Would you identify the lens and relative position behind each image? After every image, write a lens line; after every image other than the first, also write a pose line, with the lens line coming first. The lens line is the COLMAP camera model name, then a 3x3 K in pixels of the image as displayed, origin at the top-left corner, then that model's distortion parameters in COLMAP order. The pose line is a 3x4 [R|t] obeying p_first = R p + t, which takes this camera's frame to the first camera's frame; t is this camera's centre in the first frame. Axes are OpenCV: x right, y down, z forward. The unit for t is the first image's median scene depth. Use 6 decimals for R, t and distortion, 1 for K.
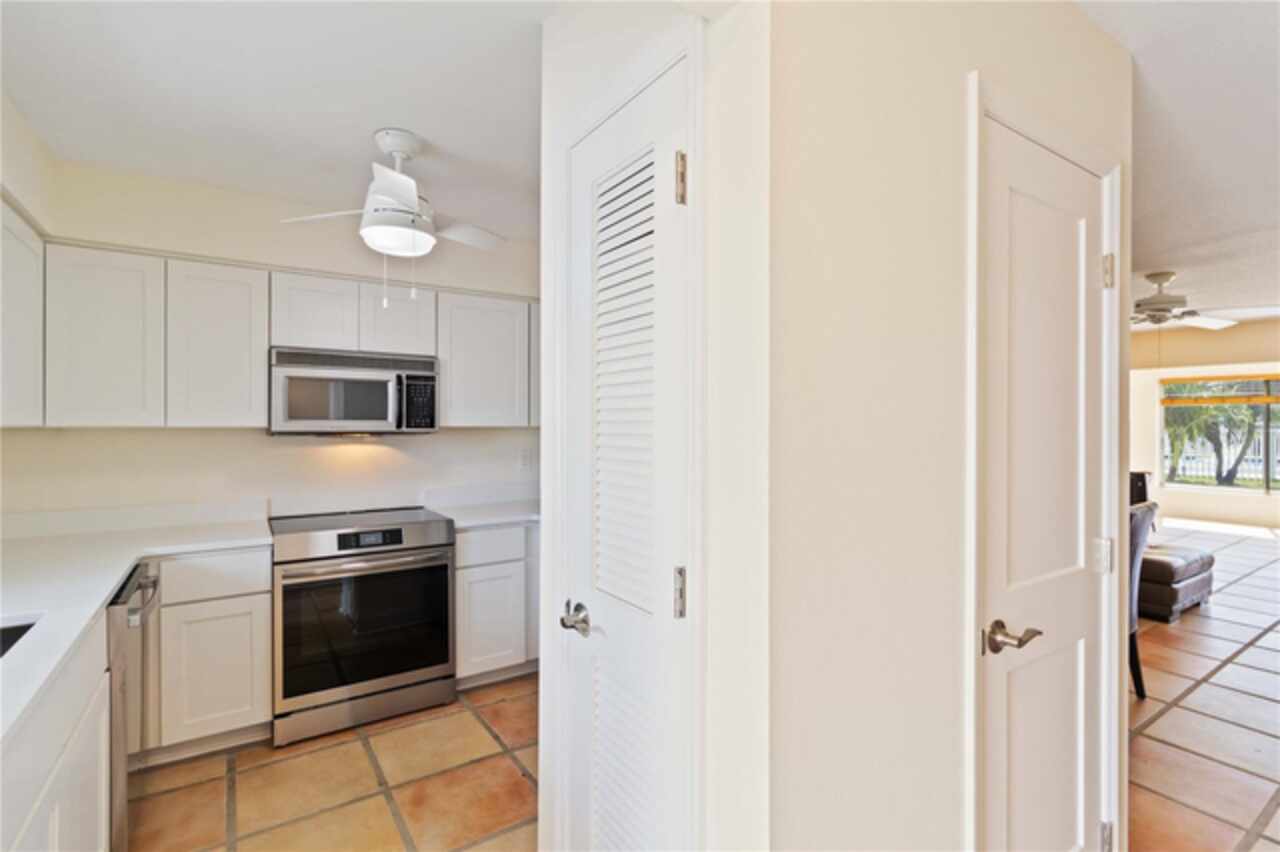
lens RADIAL K [[614.6, 0, 657.8], [0, 614.6, 425.0], [0, 0, 1]] dist [0.000509, 0.000389]
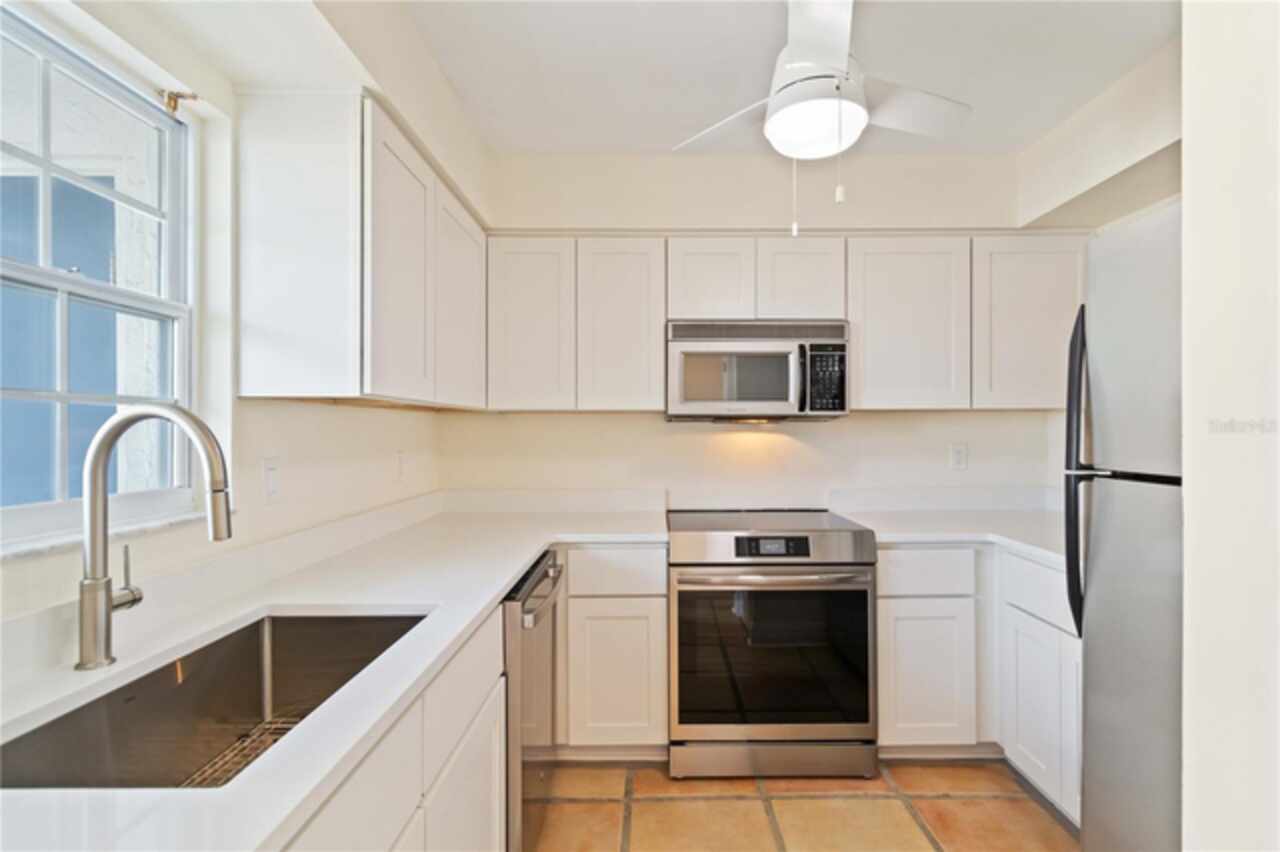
lens RADIAL K [[614.6, 0, 657.8], [0, 614.6, 425.0], [0, 0, 1]] dist [0.000509, 0.000389]
pose [[0.829418, -0.004946, -0.558607, -0.141103], [0.001226, 0.999975, -0.007034, 0.032346], [0.558627, 0.005149, 0.829403, 0.249846]]
